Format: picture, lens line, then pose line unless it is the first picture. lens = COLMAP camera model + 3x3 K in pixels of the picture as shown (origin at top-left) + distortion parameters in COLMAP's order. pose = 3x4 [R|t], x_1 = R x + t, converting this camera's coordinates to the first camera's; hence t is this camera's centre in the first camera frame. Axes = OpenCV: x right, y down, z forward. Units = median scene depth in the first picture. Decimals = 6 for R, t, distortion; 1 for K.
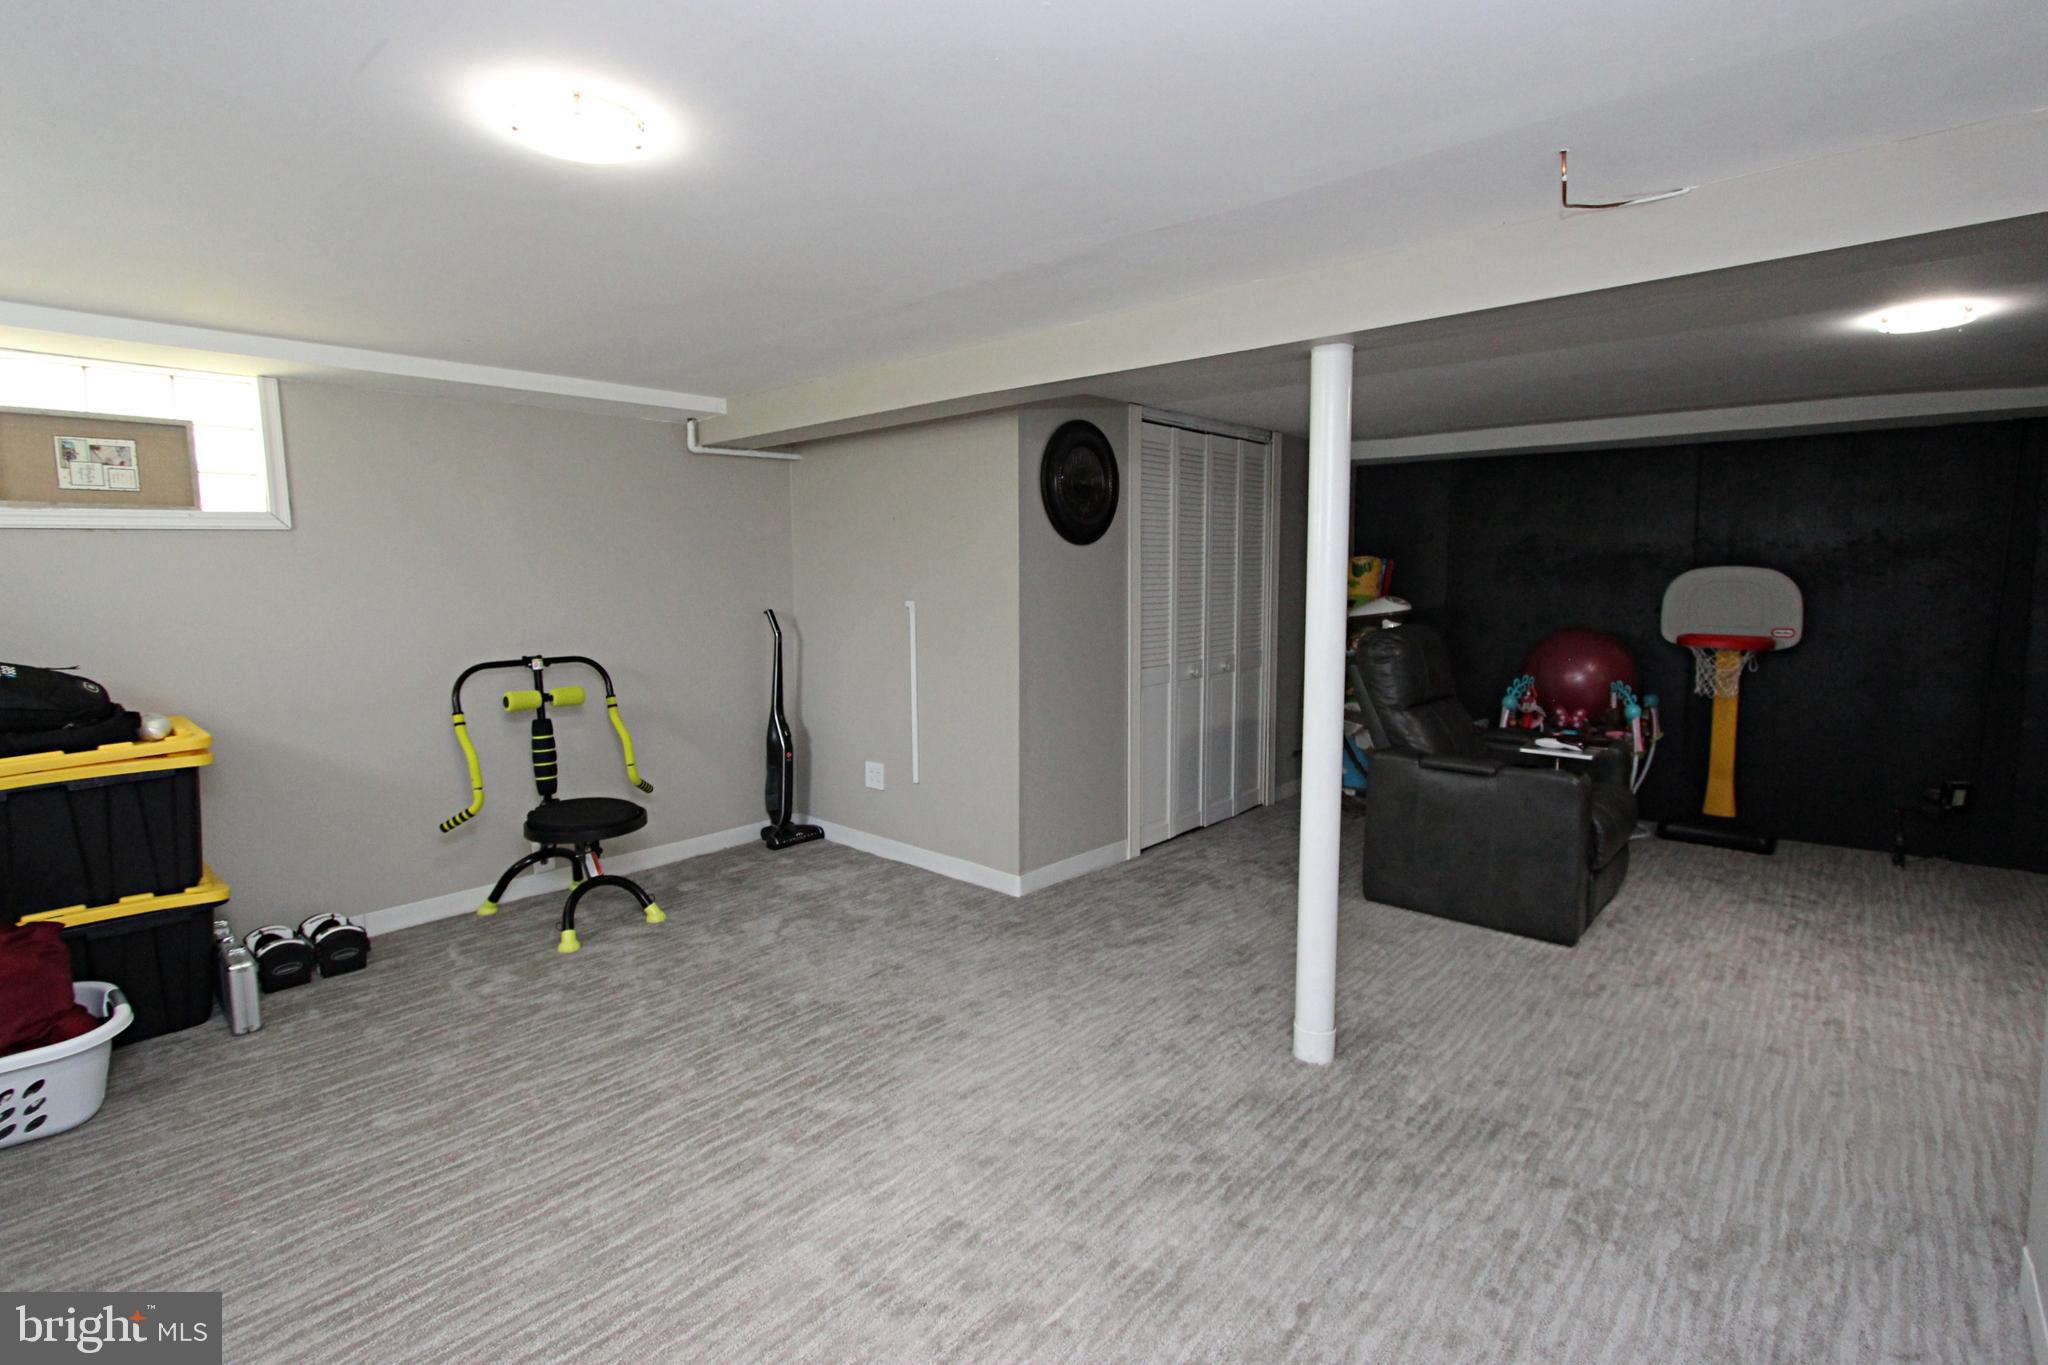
lens RADIAL K [[946.2, 0, 1032.3], [0, 946.2, 655.4], [0, 0, 1]] dist [-0.020302, 0.001097]
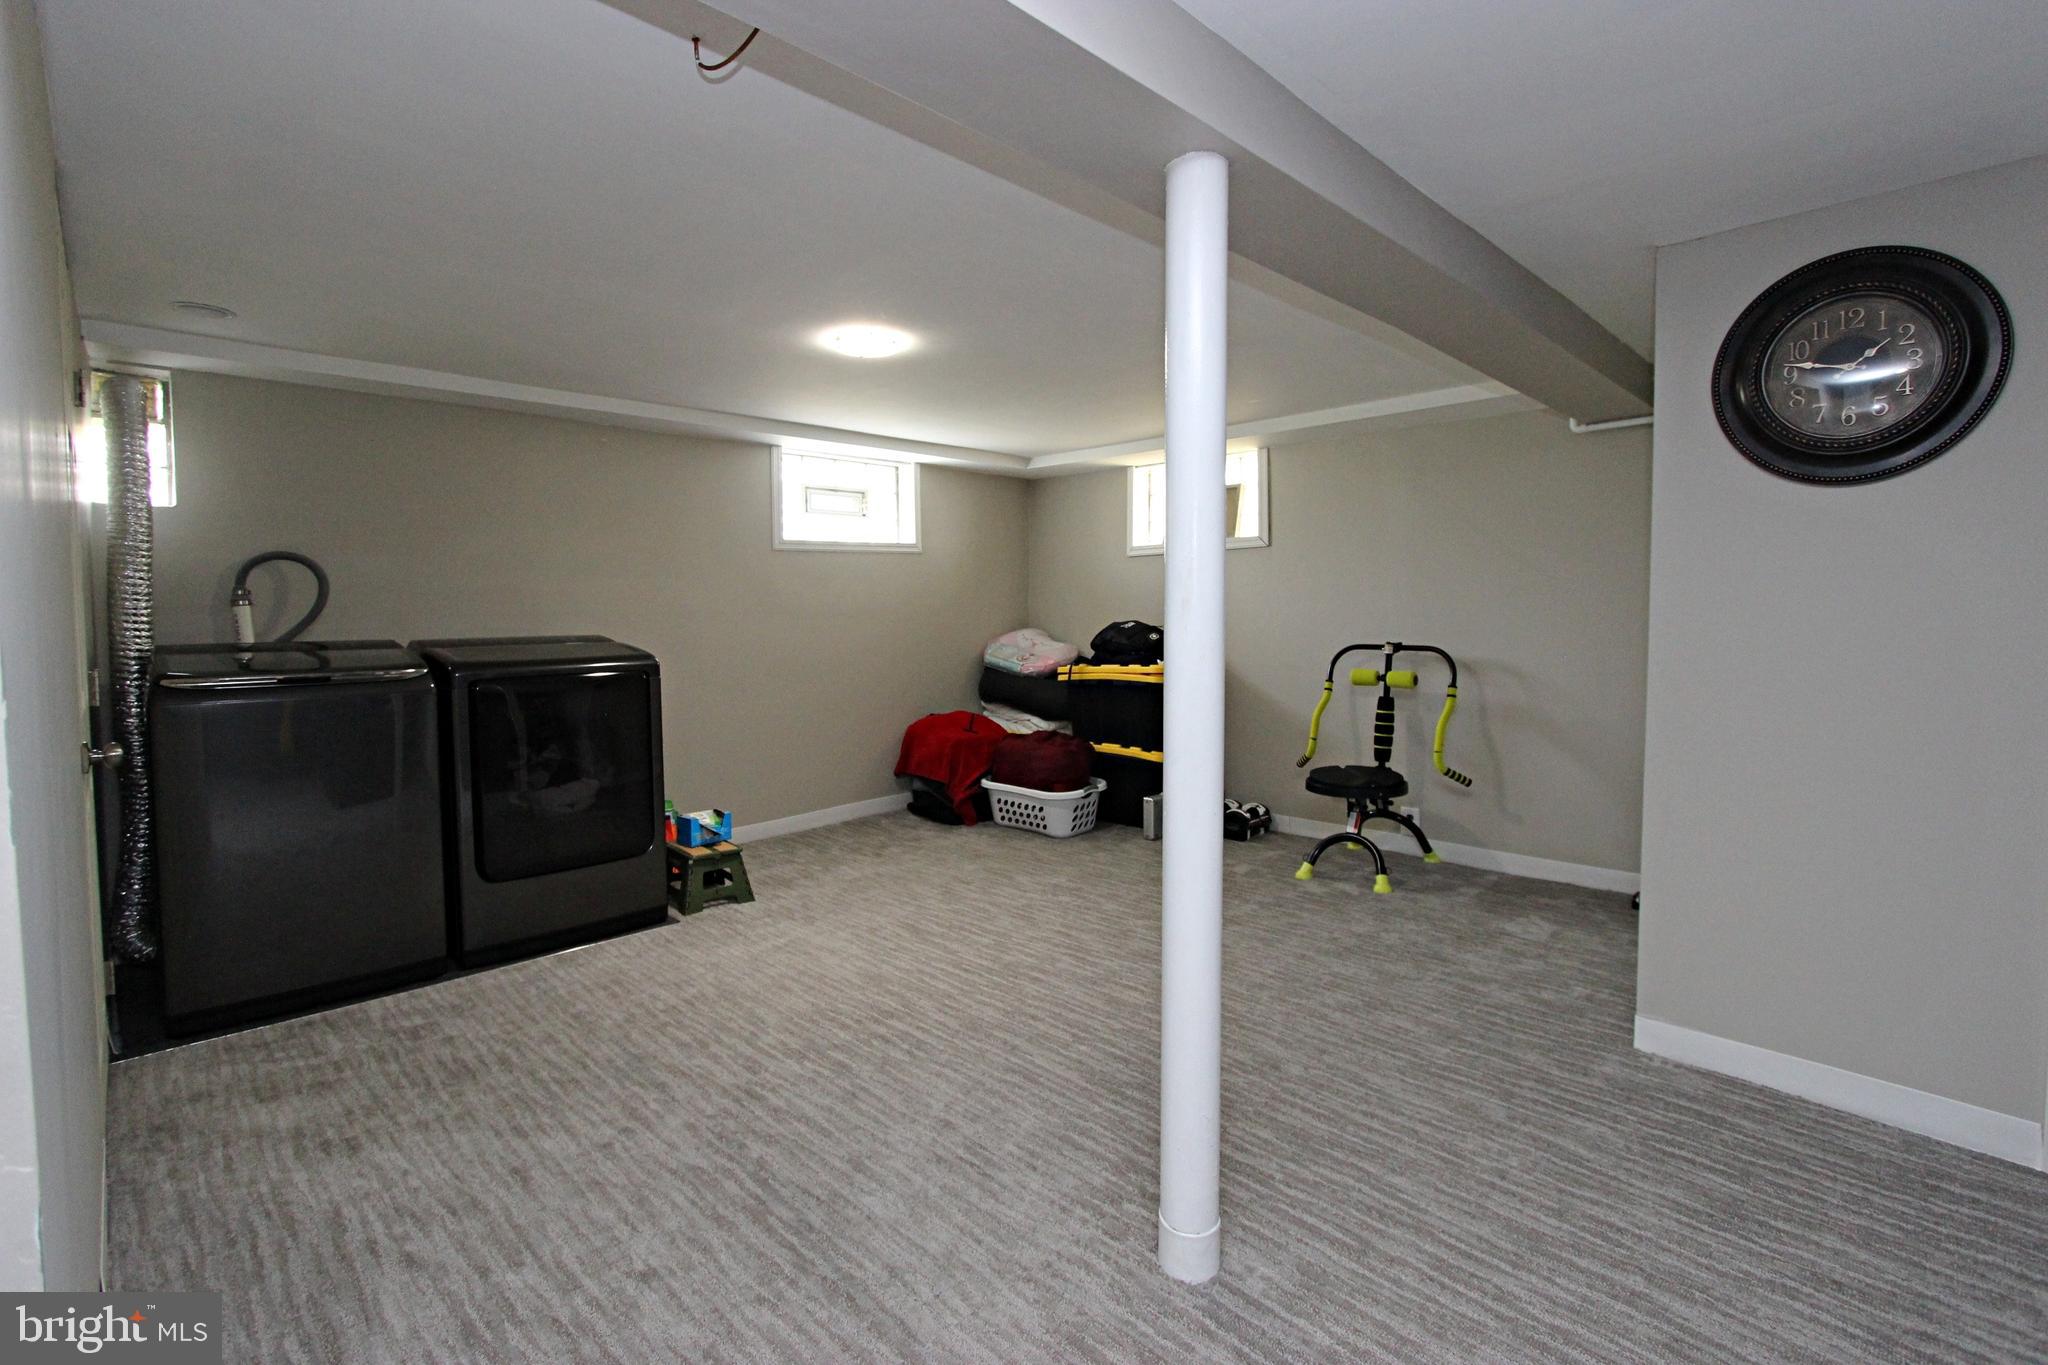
lens RADIAL K [[946.2, 0, 1032.3], [0, 946.2, 655.4], [0, 0, 1]] dist [-0.020302, 0.001097]
pose [[-0.070151, 0.058368, -0.995827, 0.679885], [-0.081143, 0.994645, 0.064015, -0.022489], [0.994231, 0.085296, -0.065039, 0.647905]]
